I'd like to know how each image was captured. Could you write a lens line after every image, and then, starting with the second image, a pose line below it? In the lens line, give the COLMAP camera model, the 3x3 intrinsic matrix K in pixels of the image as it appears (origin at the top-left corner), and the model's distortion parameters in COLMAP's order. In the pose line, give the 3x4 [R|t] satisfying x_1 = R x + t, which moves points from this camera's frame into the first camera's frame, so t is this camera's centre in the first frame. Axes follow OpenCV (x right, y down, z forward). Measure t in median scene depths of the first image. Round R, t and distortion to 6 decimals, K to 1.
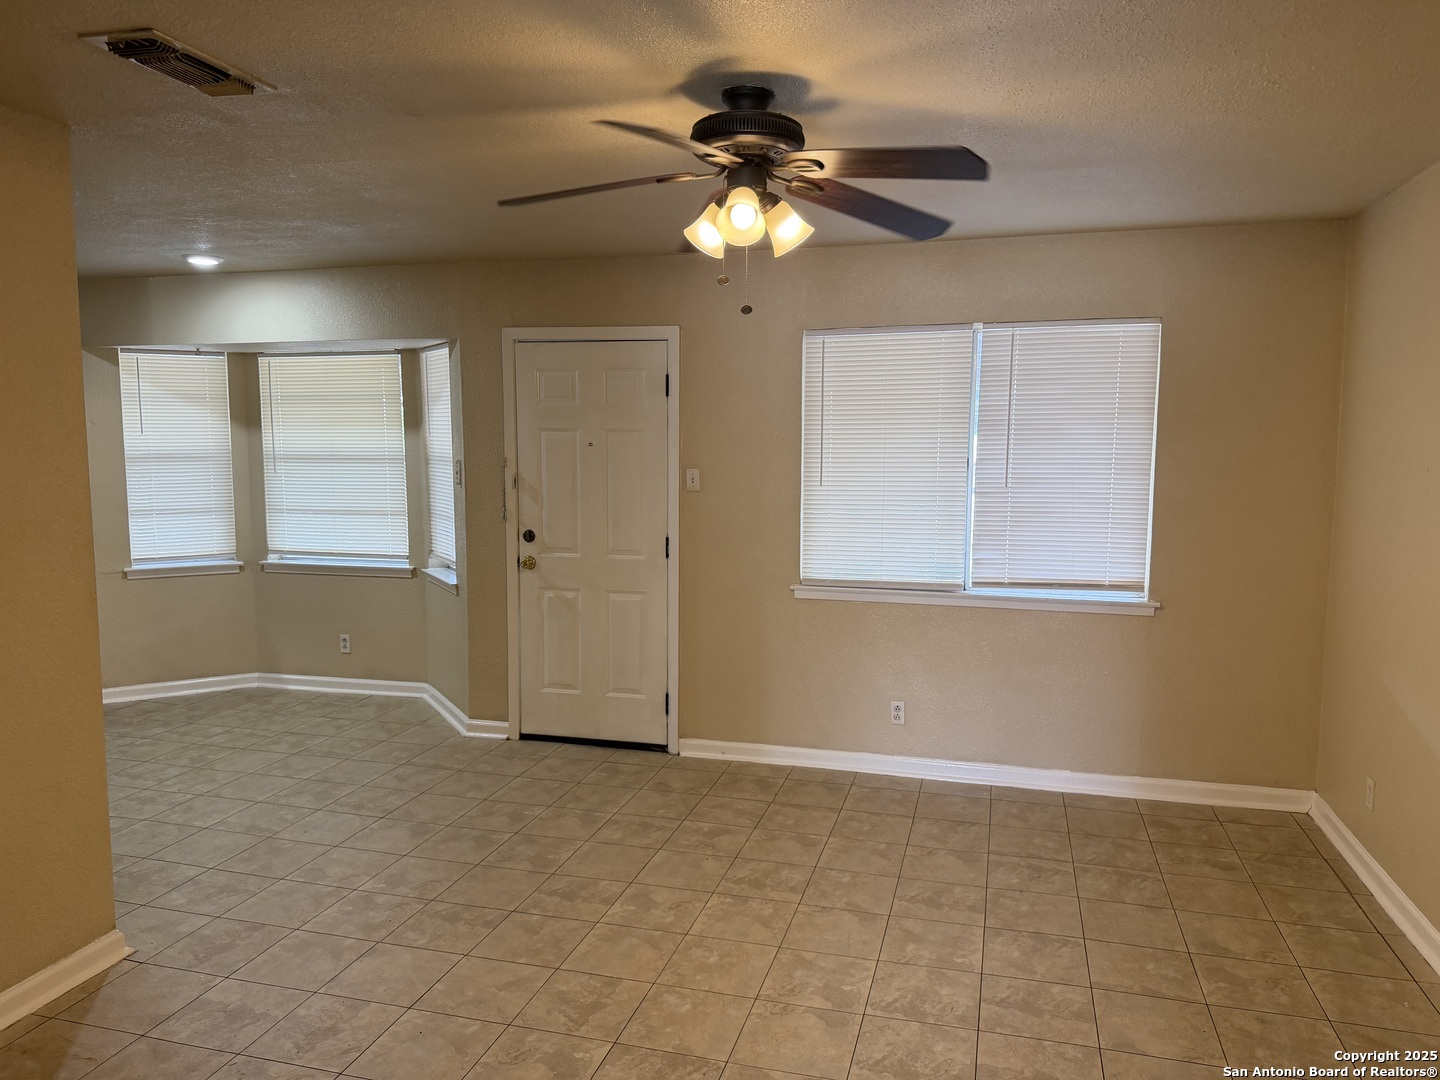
lens RADIAL K [[1019.5, 0, 719.9], [0, 1019.5, 551.6], [0, 0, 1]] dist [0.014768, -0.011710]
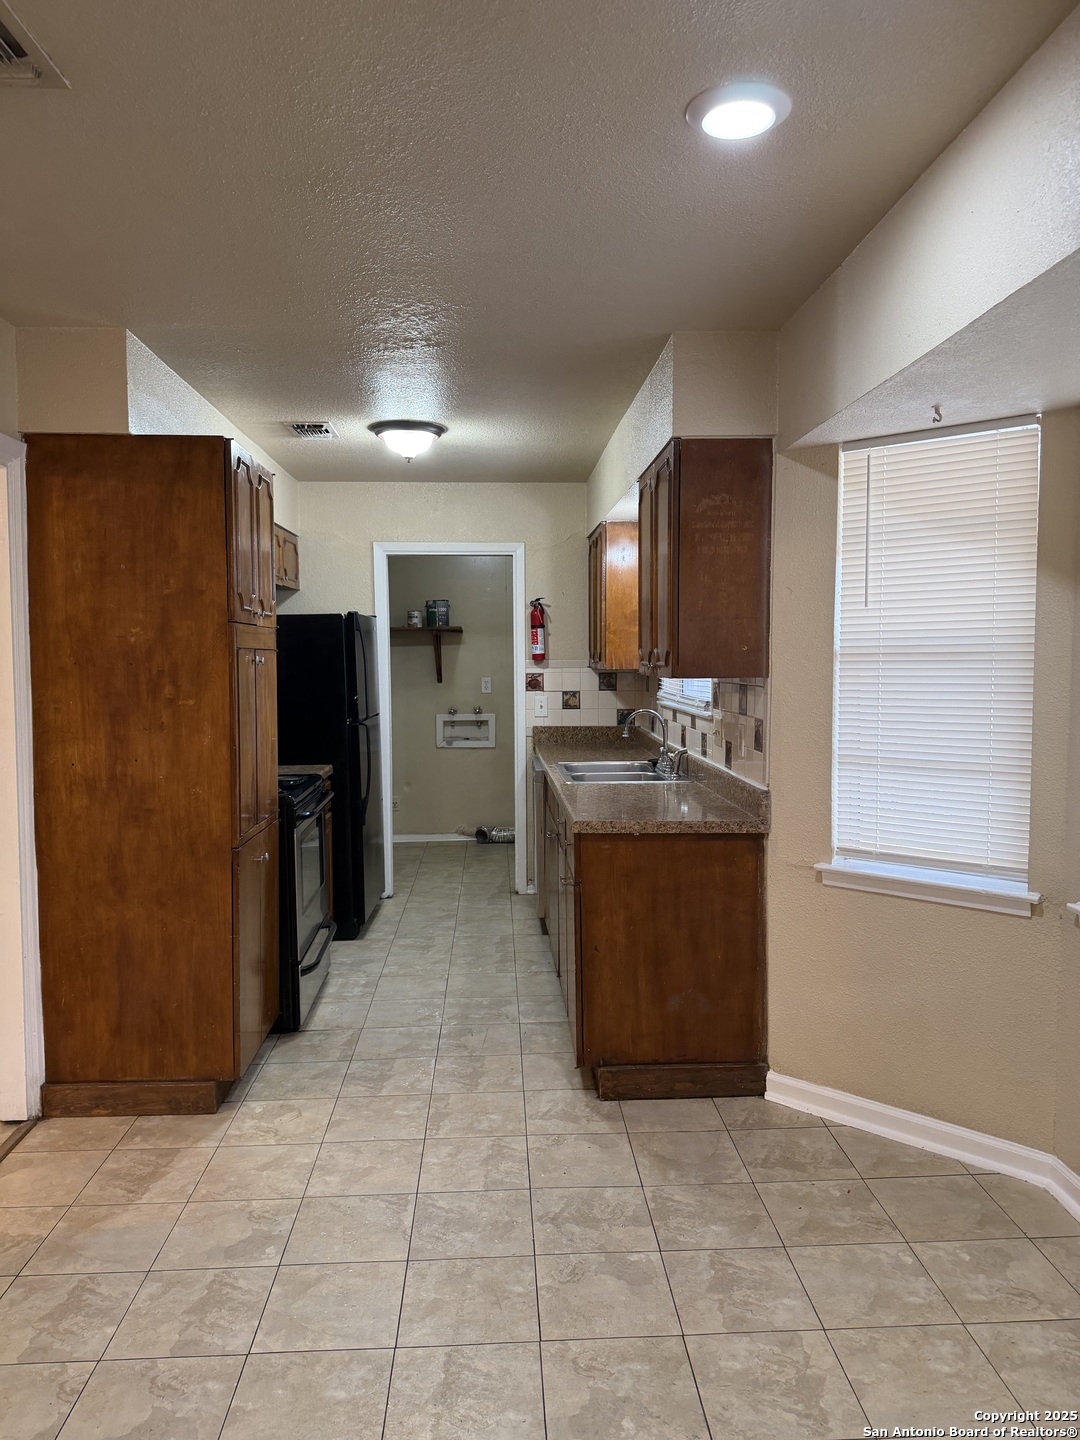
lens RADIAL K [[1019.5, 0, 537.0], [0, 1019.5, 722.1], [0, 0, 1]] dist [0.014768, -0.011710]
pose [[0.312779, 0.055548, -0.948200, -0.134360], [-0.087564, 0.995724, 0.029447, -0.058881], [0.945781, 0.073818, 0.316305, 0.695719]]
